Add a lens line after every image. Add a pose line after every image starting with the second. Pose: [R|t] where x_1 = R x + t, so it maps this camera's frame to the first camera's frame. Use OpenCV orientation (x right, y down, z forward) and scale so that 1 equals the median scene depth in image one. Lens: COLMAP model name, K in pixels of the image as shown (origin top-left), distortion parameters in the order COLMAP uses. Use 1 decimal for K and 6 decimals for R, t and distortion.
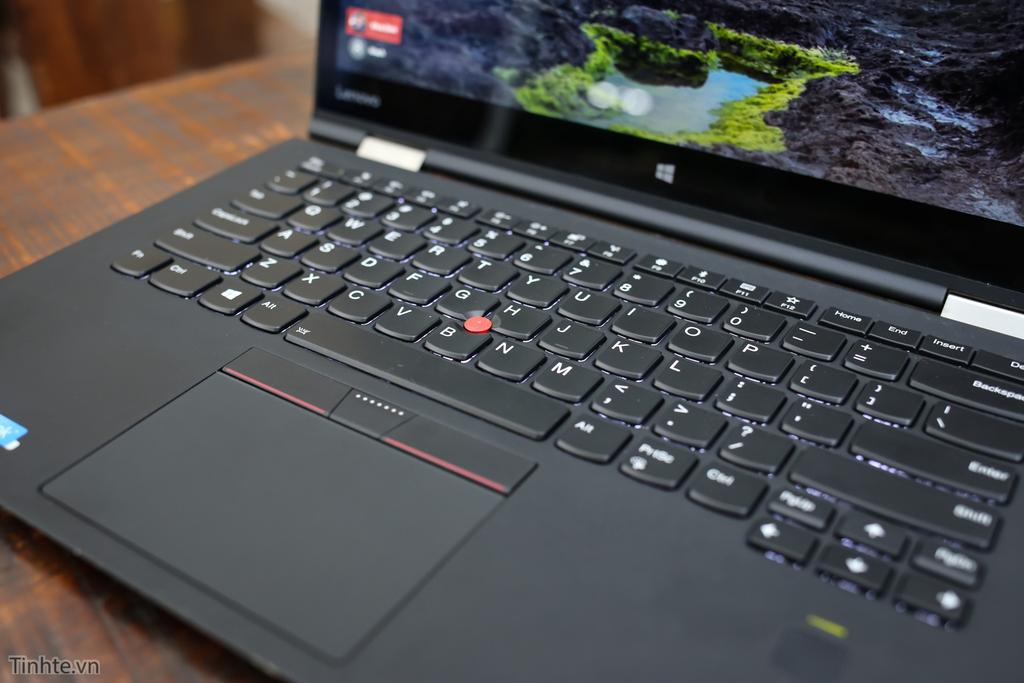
lens RADIAL K [[1098.8, 0, 469.5], [0, 1098.8, 354.5], [0, 0, 1]] dist [-0.024200, -0.031788]
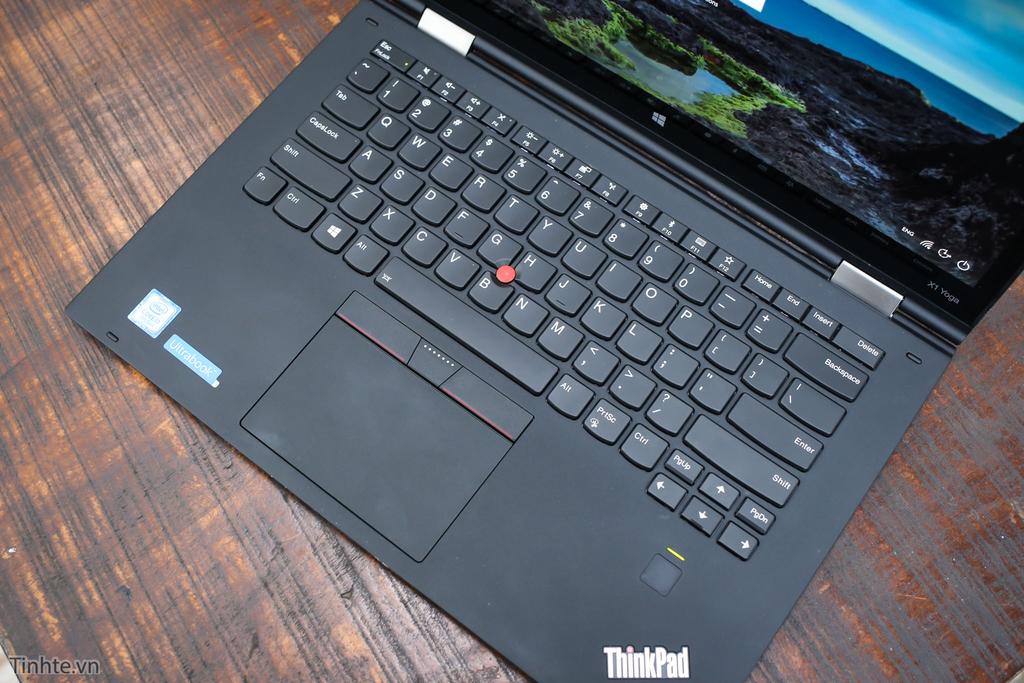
lens RADIAL K [[1098.8, 0, 469.5], [0, 1098.8, 354.5], [0, 0, 1]] dist [-0.024200, -0.031788]
pose [[0.997663, 0.037403, -0.057172, 0.045380], [0.004233, 0.801383, 0.598136, -0.782700], [0.068189, -0.596980, 0.799353, -0.220586]]
